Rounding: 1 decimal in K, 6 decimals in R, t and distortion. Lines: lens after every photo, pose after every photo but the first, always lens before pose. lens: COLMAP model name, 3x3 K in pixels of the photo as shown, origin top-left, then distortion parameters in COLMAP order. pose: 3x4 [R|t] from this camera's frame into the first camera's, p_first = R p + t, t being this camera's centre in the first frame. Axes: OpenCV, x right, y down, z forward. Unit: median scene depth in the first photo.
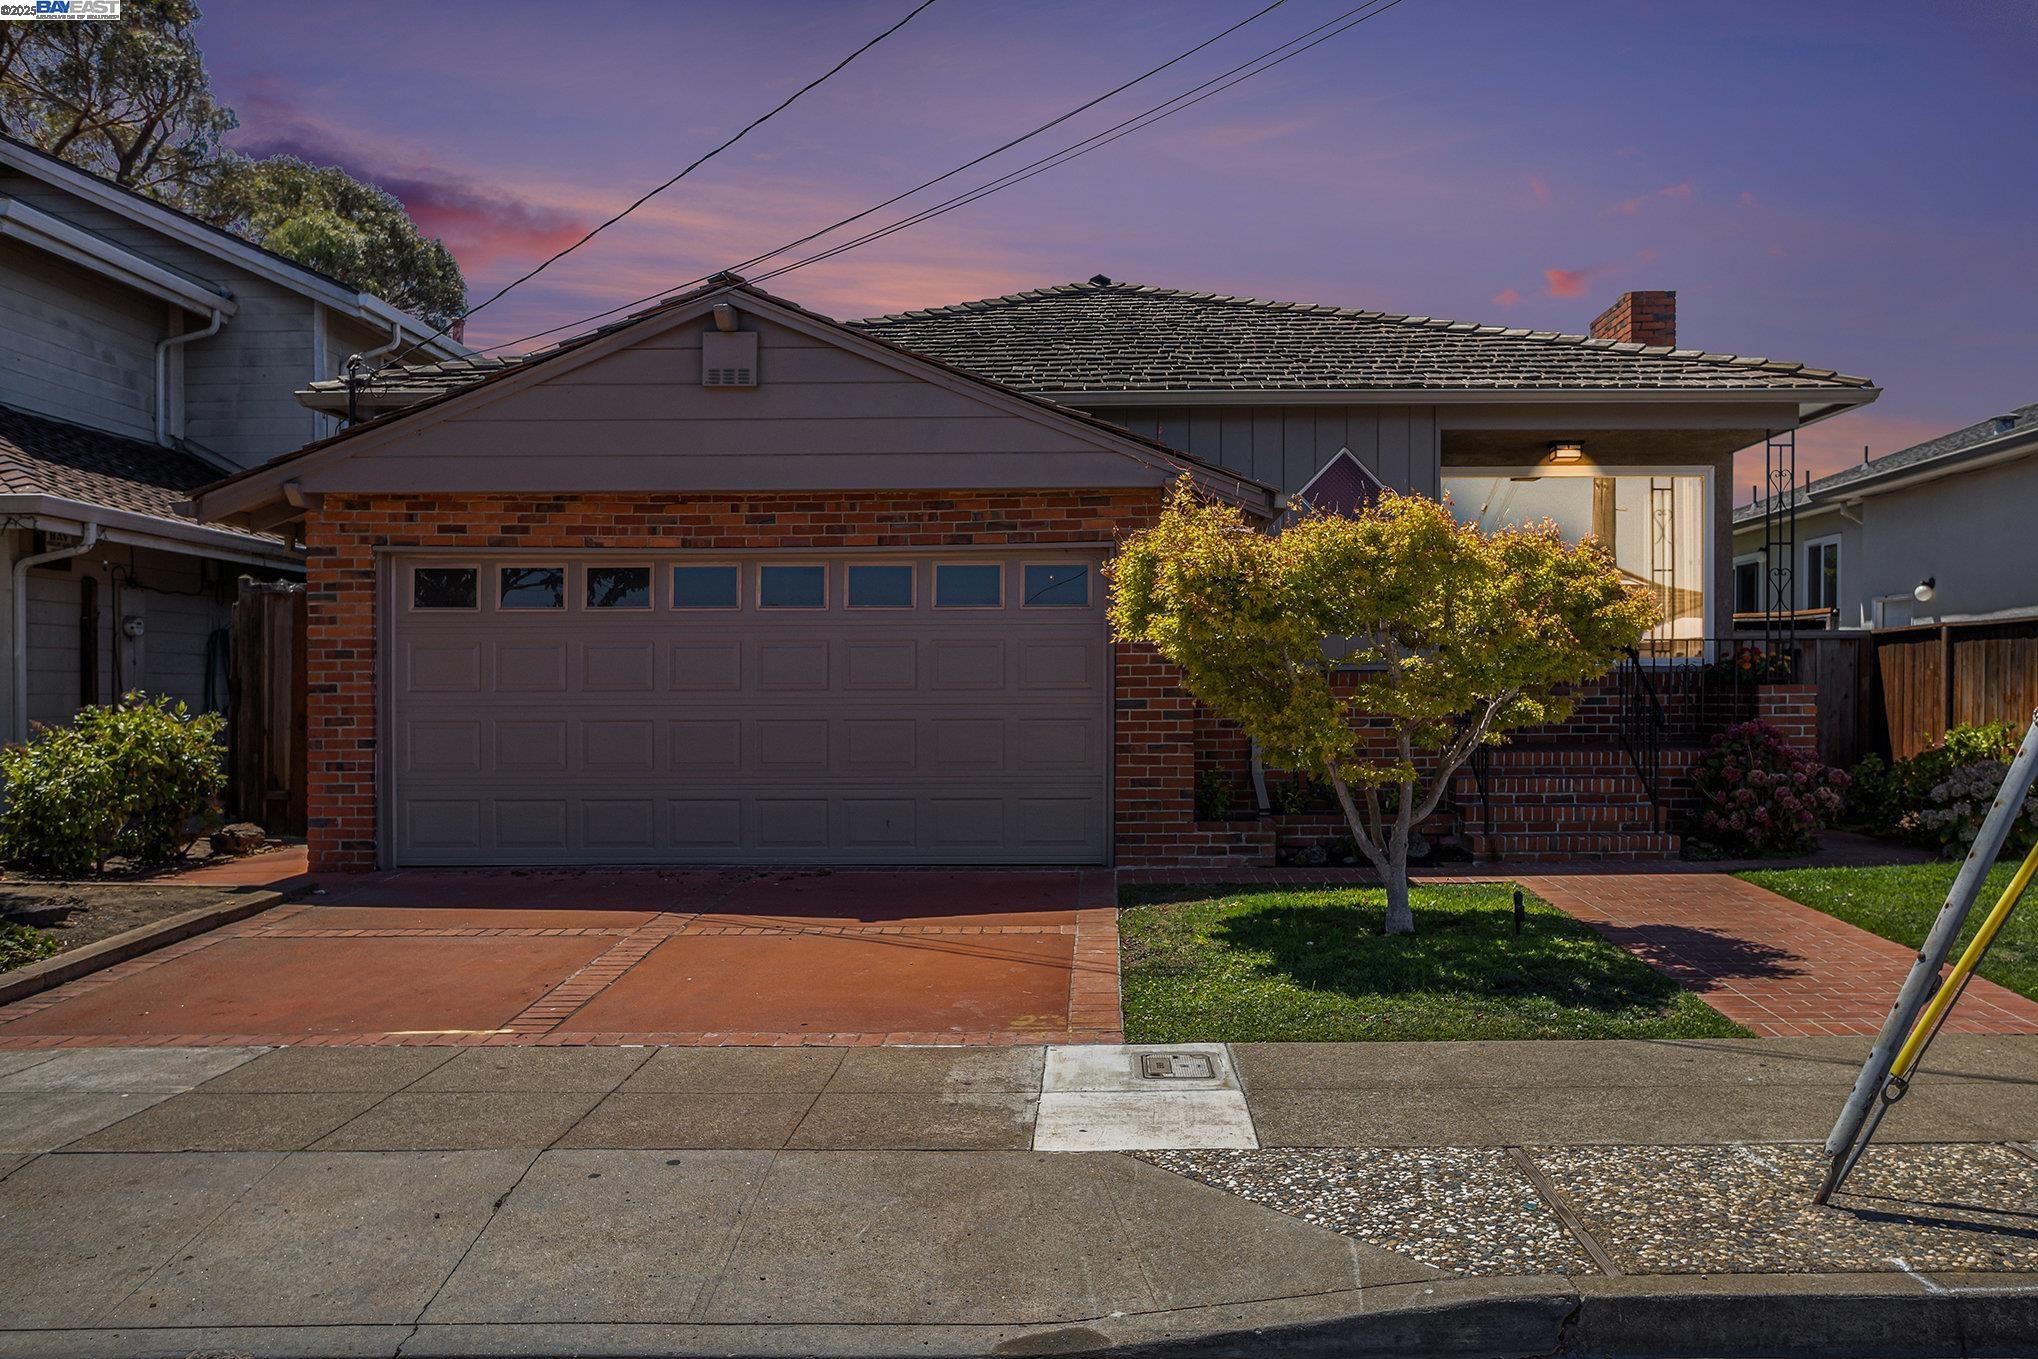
lens RADIAL K [[1755.7, 0, 1038.0], [0, 1755.7, 738.0], [0, 0, 1]] dist [-0.001701, 0.038413]
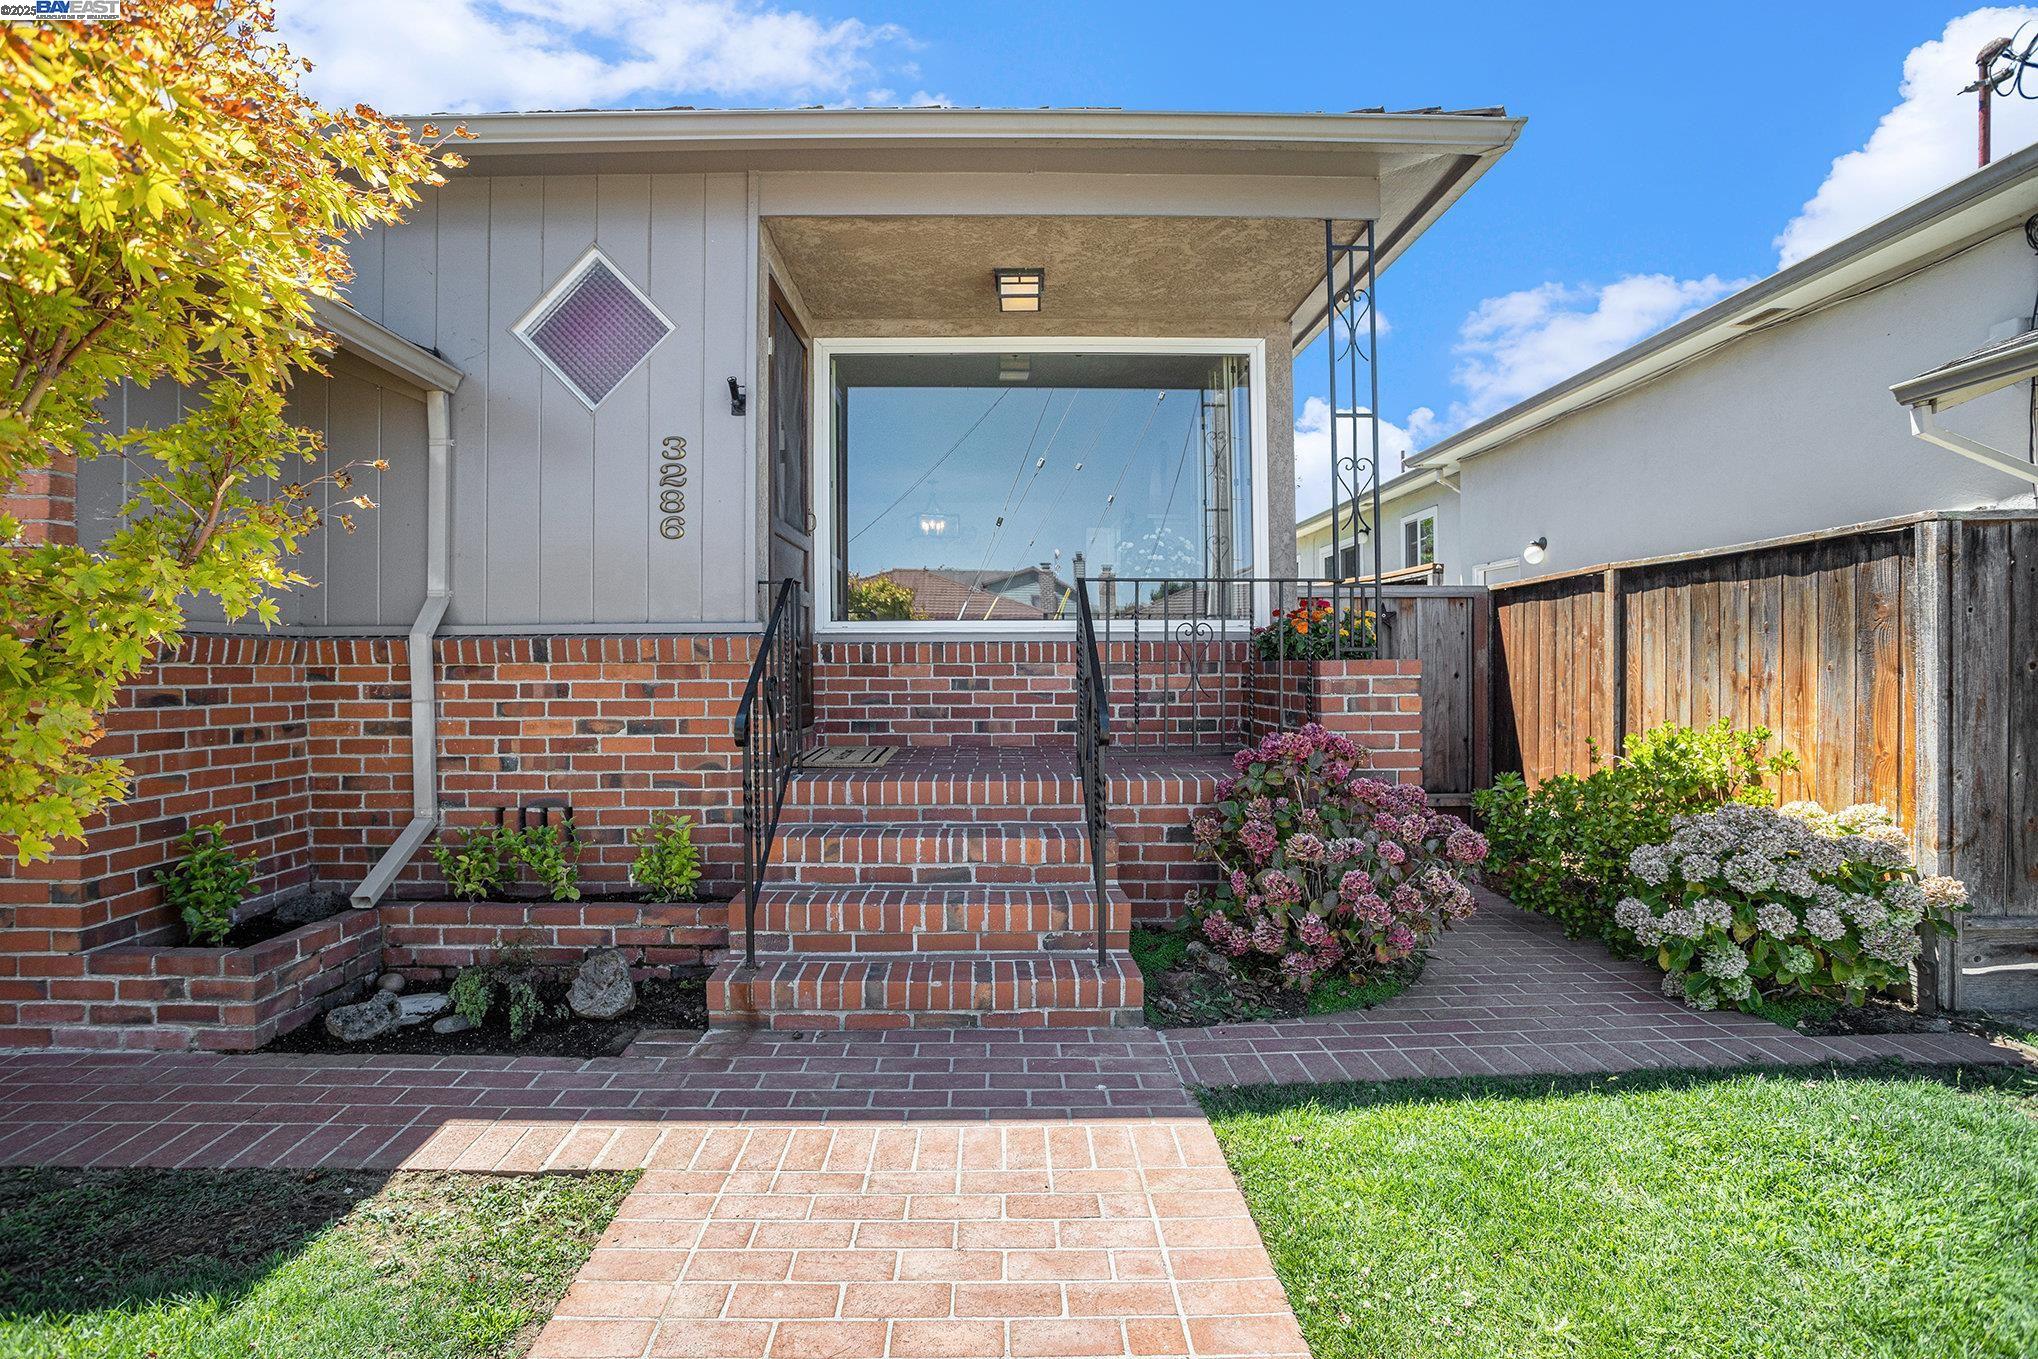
lens RADIAL K [[1036.7, 0, 963.7], [0, 1036.7, 670.1], [0, 0, 1]] dist [-0.038389, 0.003459]
pose [[0.999974, 0.000442, 0.007180, 0.319466], [-0.000287, 0.999767, -0.021588, -0.021496], [-0.007188, 0.021586, 0.999741, 0.729332]]
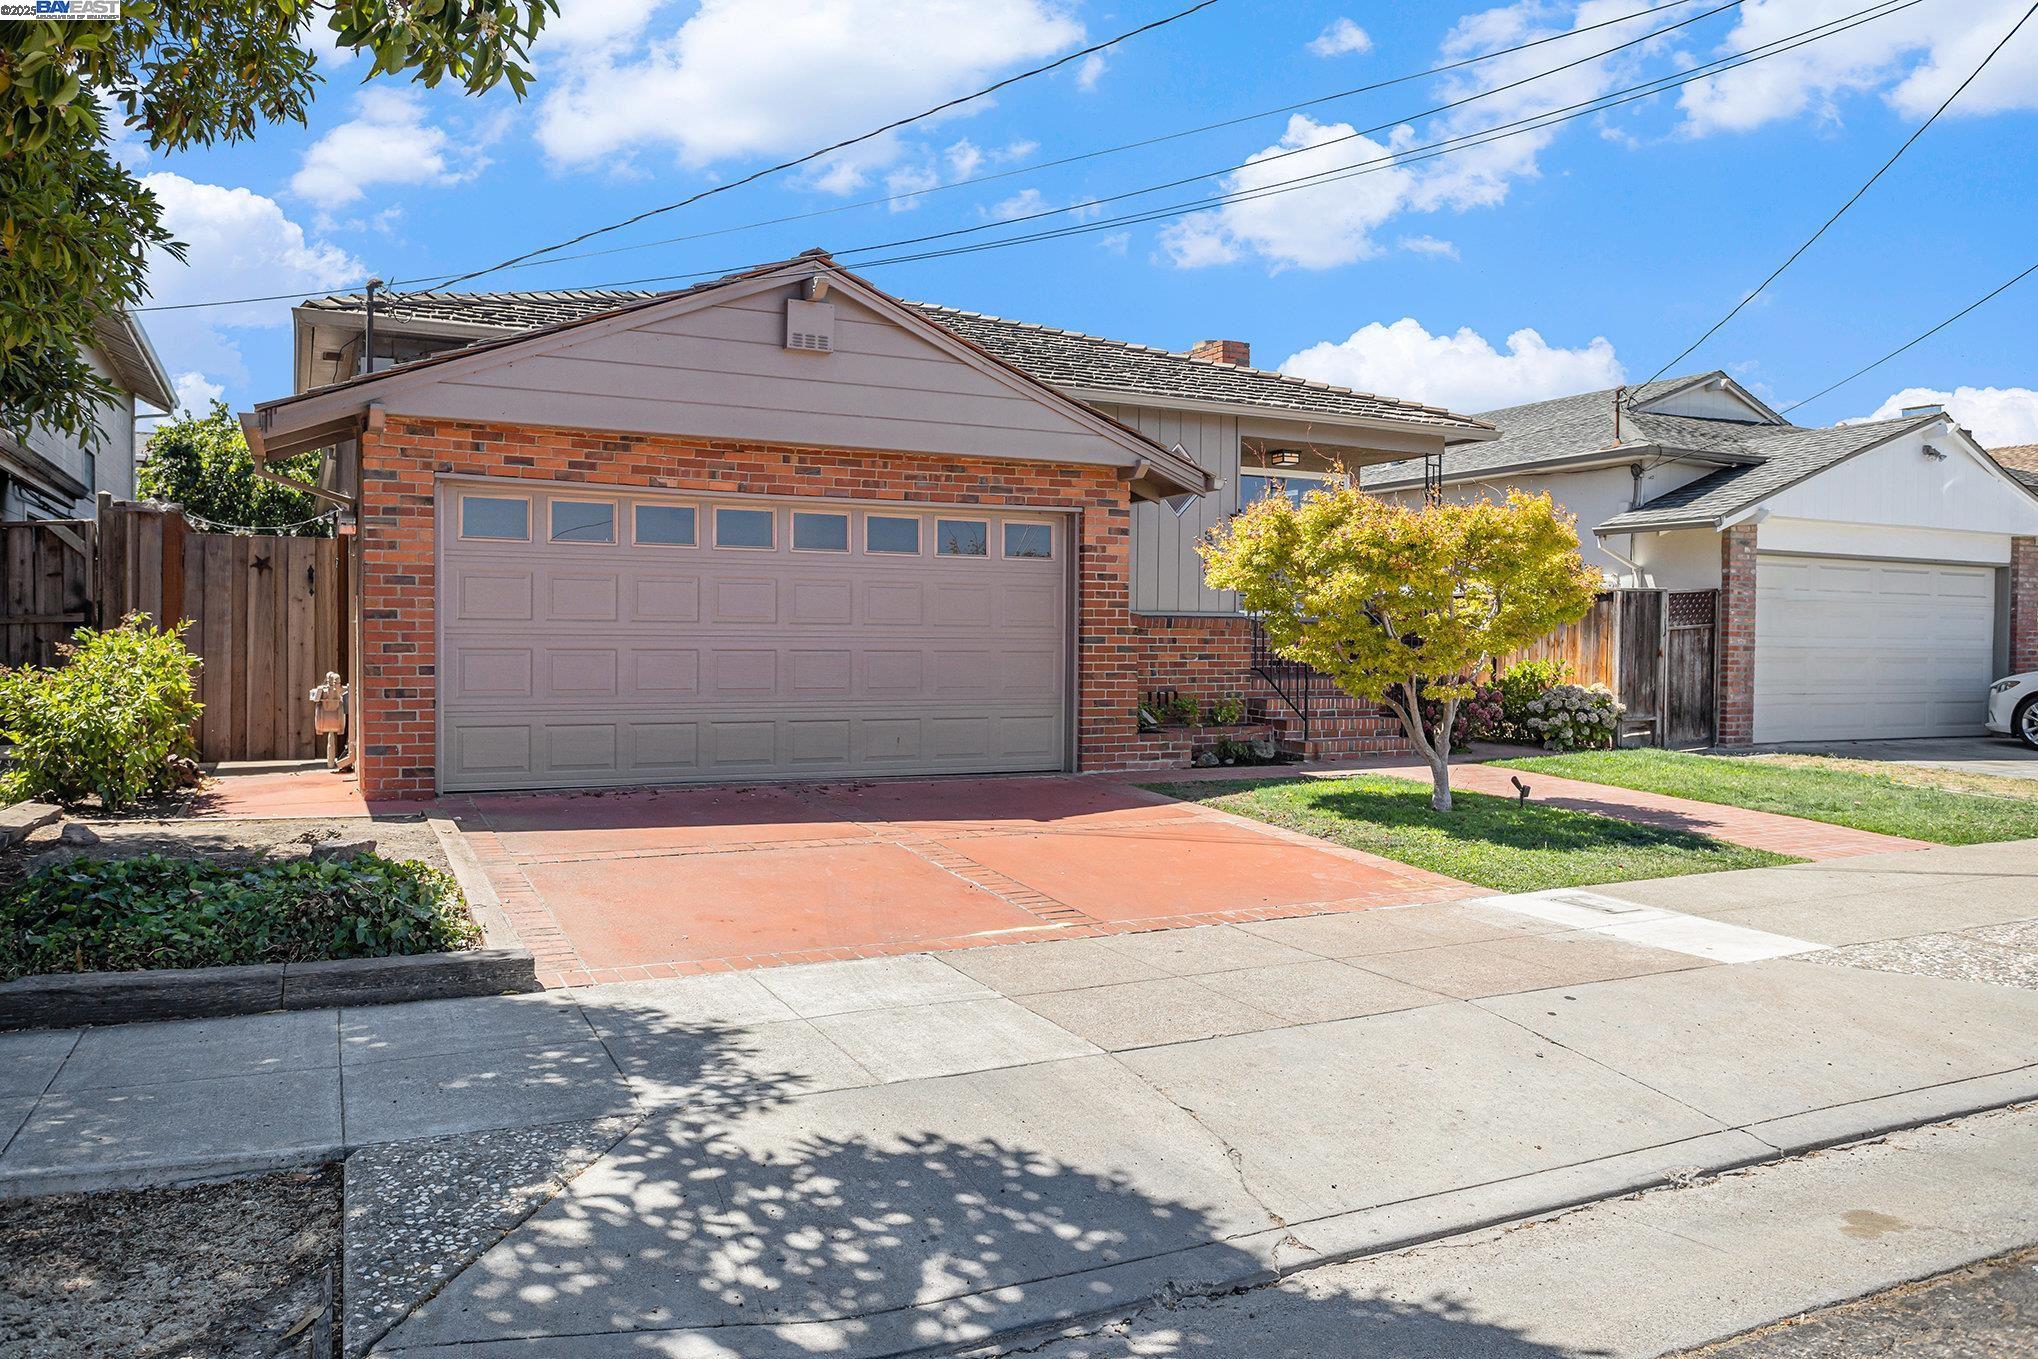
lens RADIAL K [[1447.6, 0, 1018.4], [0, 1447.6, 682.8], [0, 0, 1]] dist [-0.016111, -0.000272]
pose [[0.889739, -0.001038, 0.456468, -0.458697], [-0.002214, 0.999976, 0.006590, 0.004263], [-0.456464, -0.006874, 0.889715, 0.117474]]
